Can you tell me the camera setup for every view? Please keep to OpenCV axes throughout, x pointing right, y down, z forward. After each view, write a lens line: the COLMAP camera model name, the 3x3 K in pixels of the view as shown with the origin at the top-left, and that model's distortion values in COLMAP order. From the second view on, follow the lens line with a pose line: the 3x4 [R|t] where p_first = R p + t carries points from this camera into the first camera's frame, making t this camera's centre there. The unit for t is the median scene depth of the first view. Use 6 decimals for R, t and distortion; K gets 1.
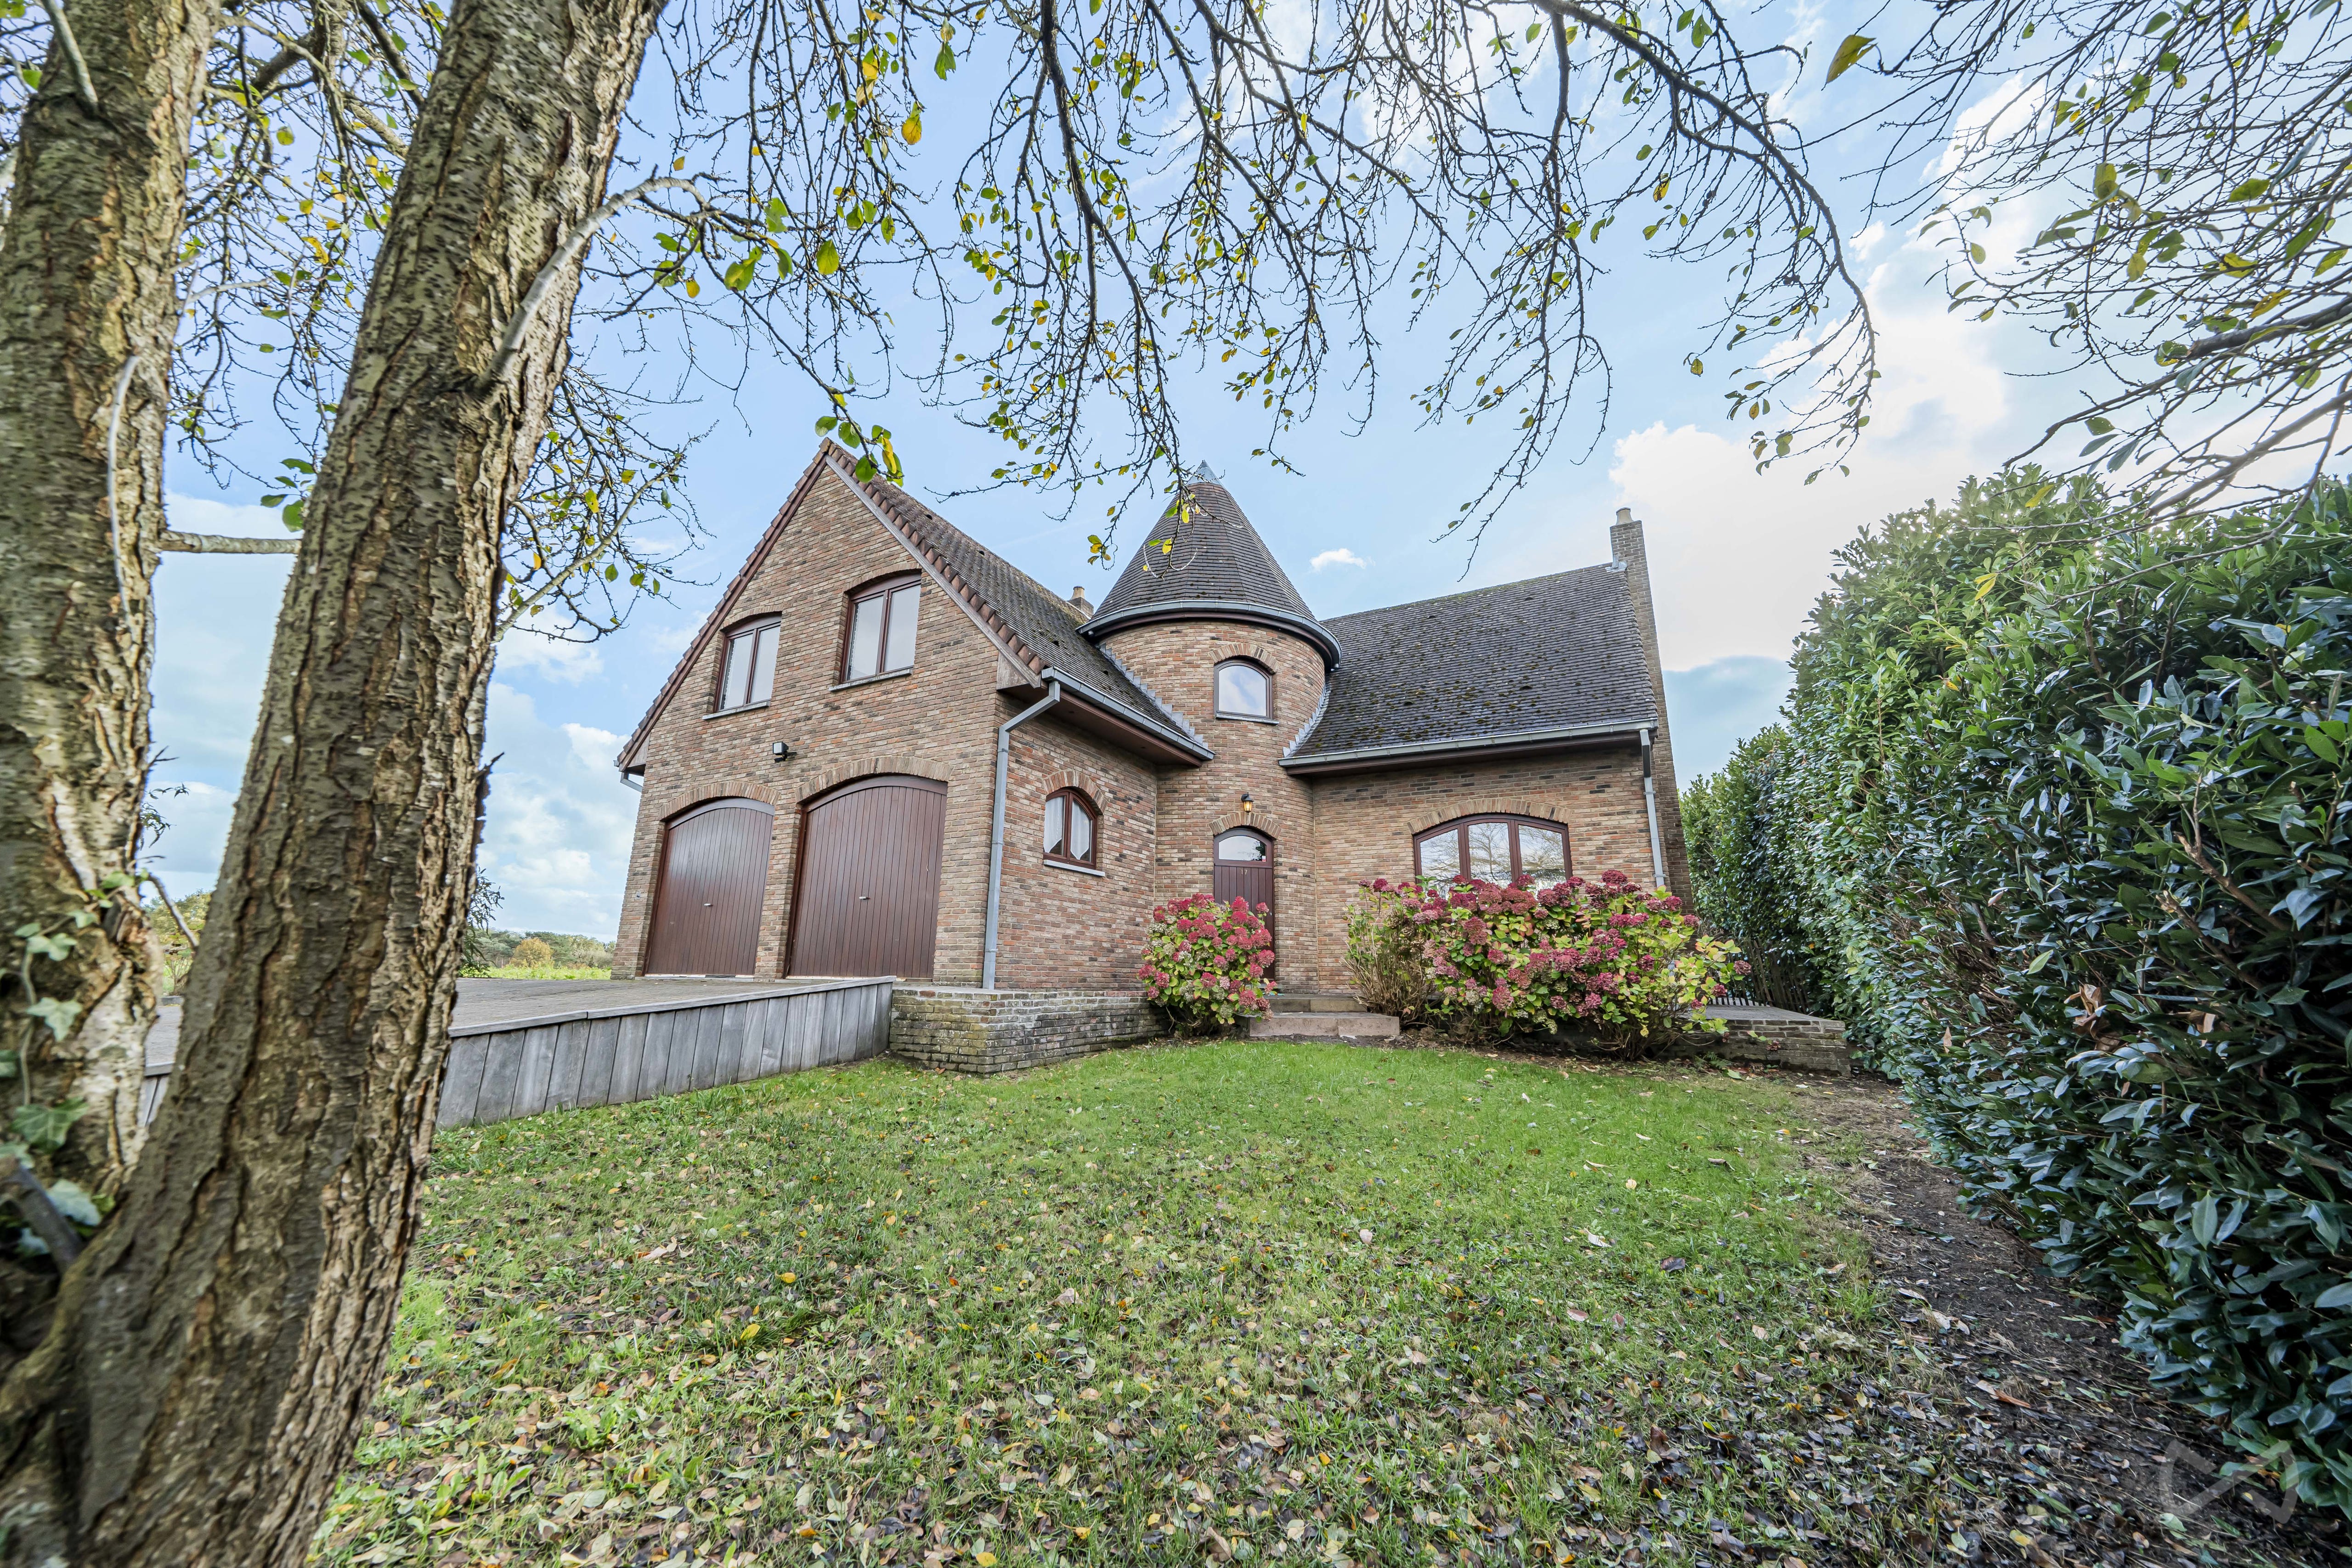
lens RADIAL K [[804.9, 0, 1171.3], [0, 804.9, 780.5], [0, 0, 1]] dist [-0.001337, -0.000489]
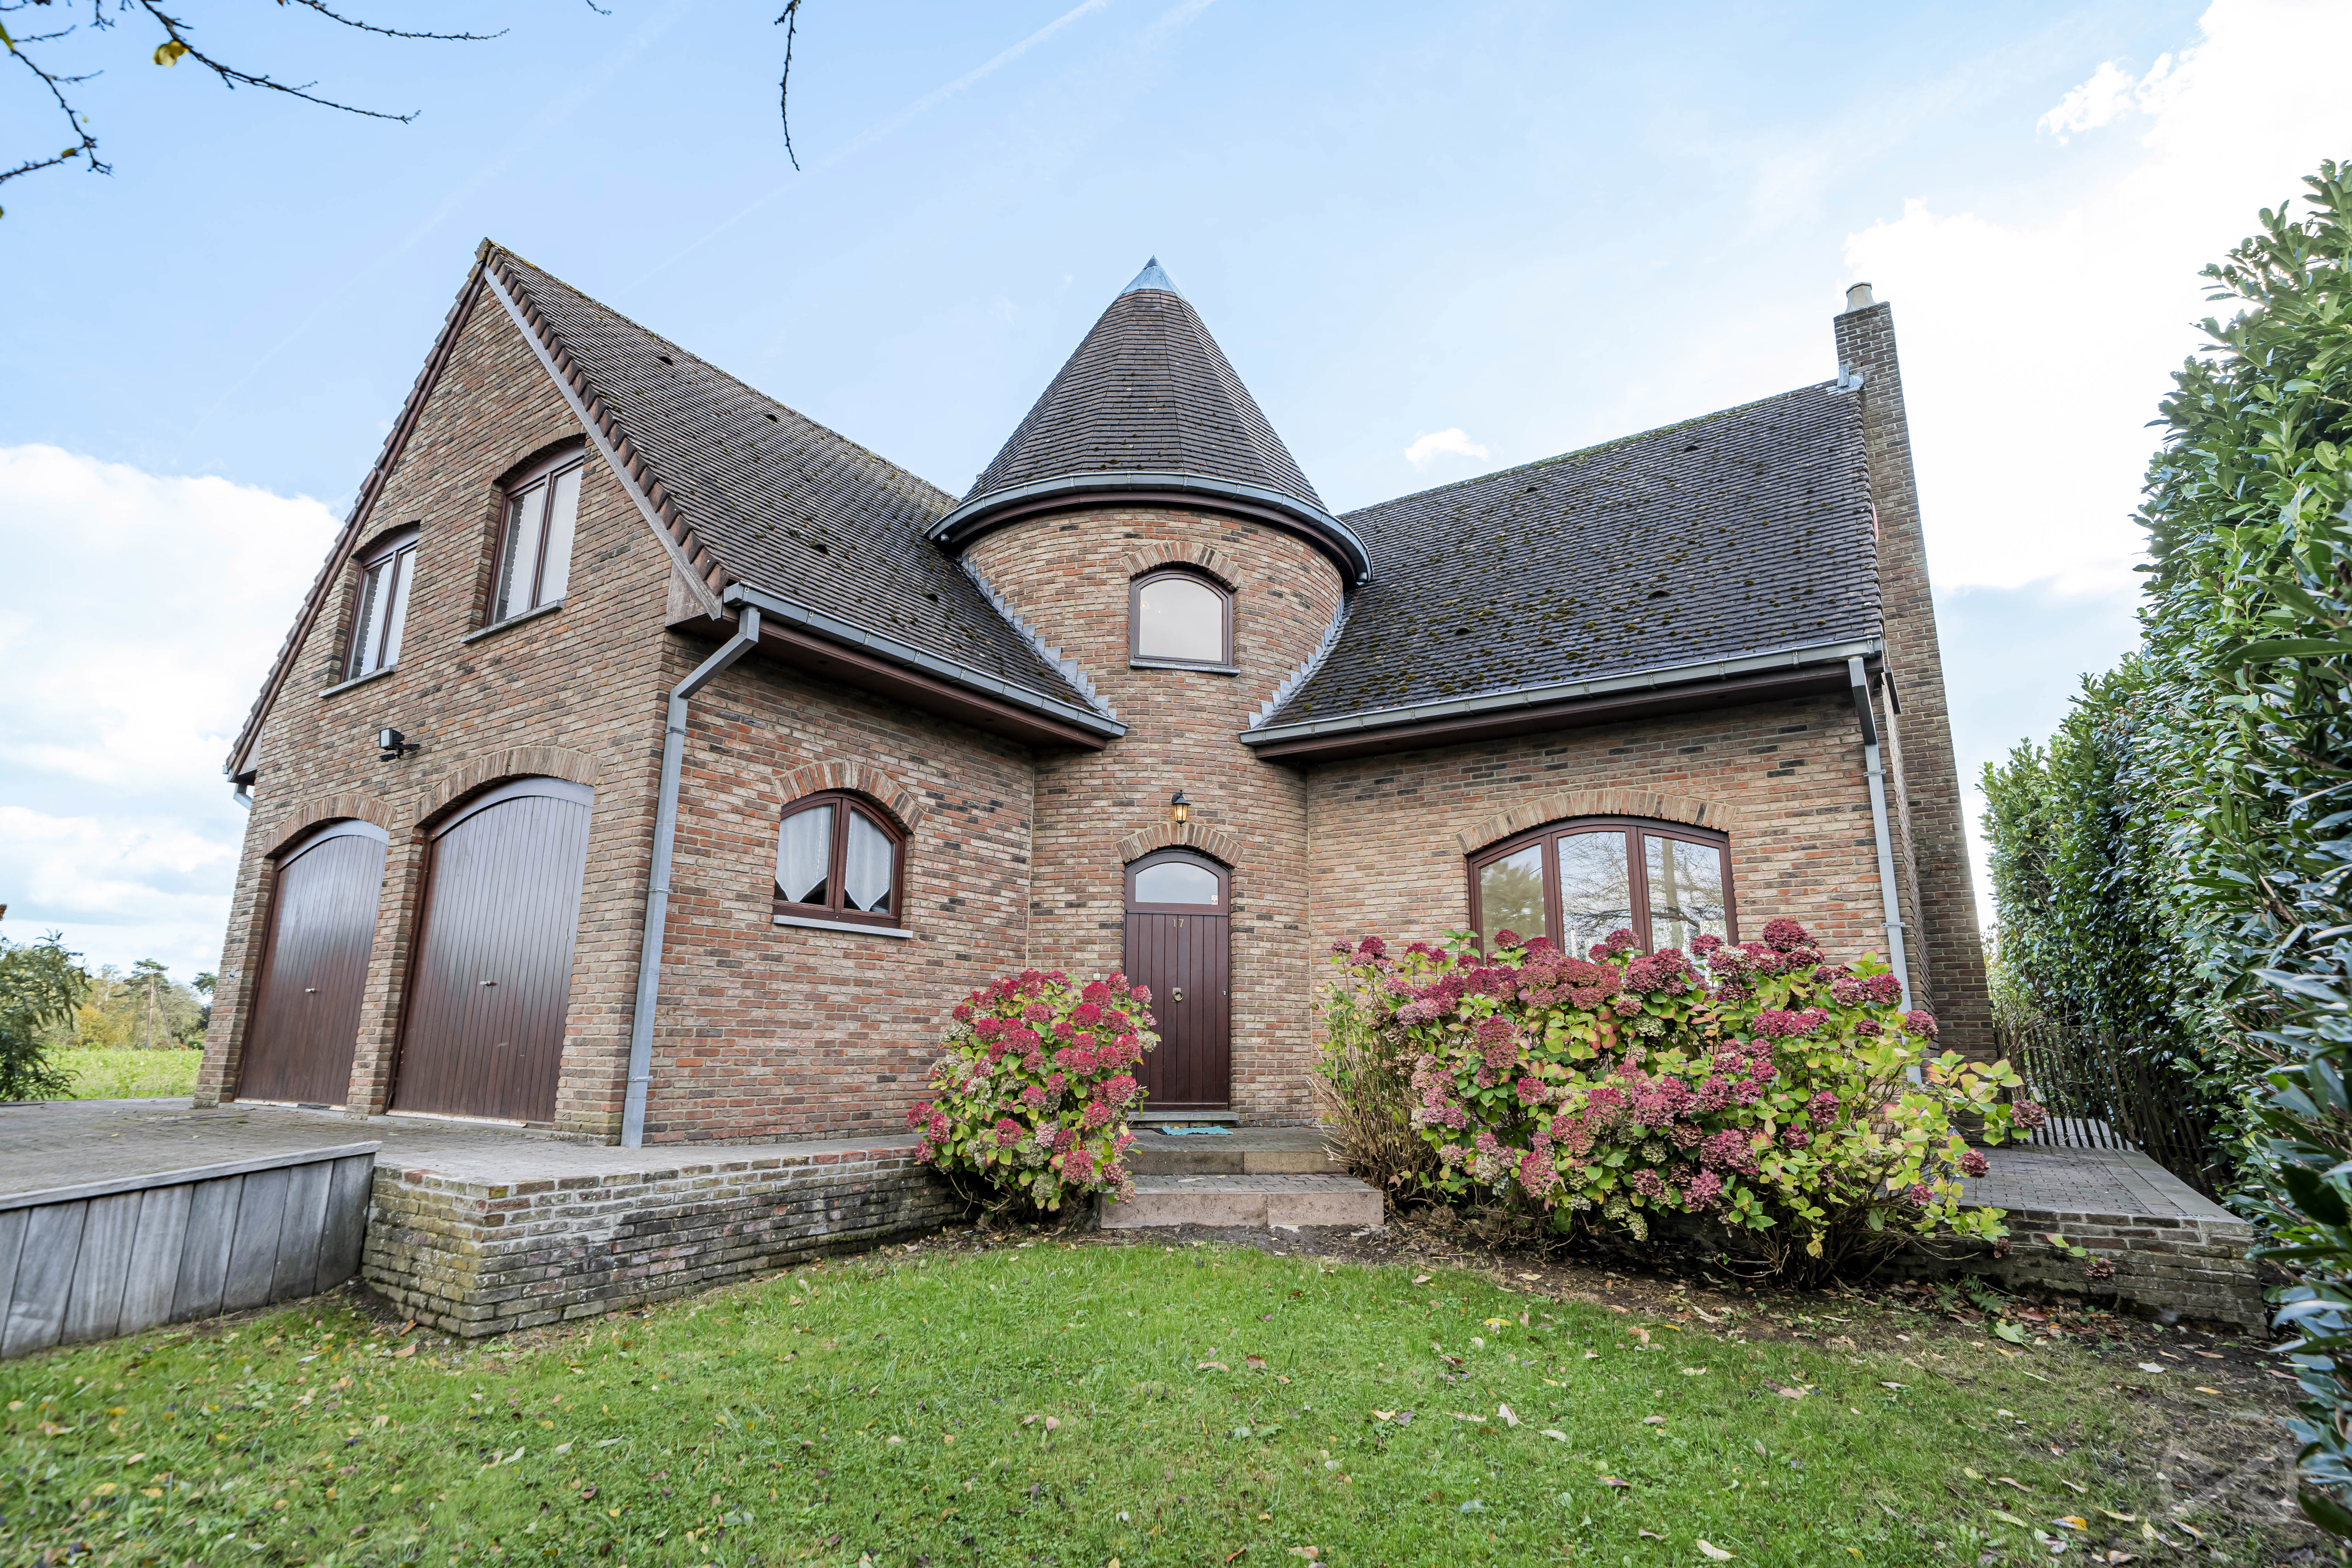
lens RADIAL K [[1127.1, 0, 1178.3], [0, 1127.1, 785.1], [0, 0, 1]] dist [0.001935, 0.001818]
pose [[0.995366, -0.025315, -0.092768, 0.200422], [0.026459, 0.999588, 0.011118, 0.002369], [0.092449, -0.013521, 0.995626, 0.197722]]
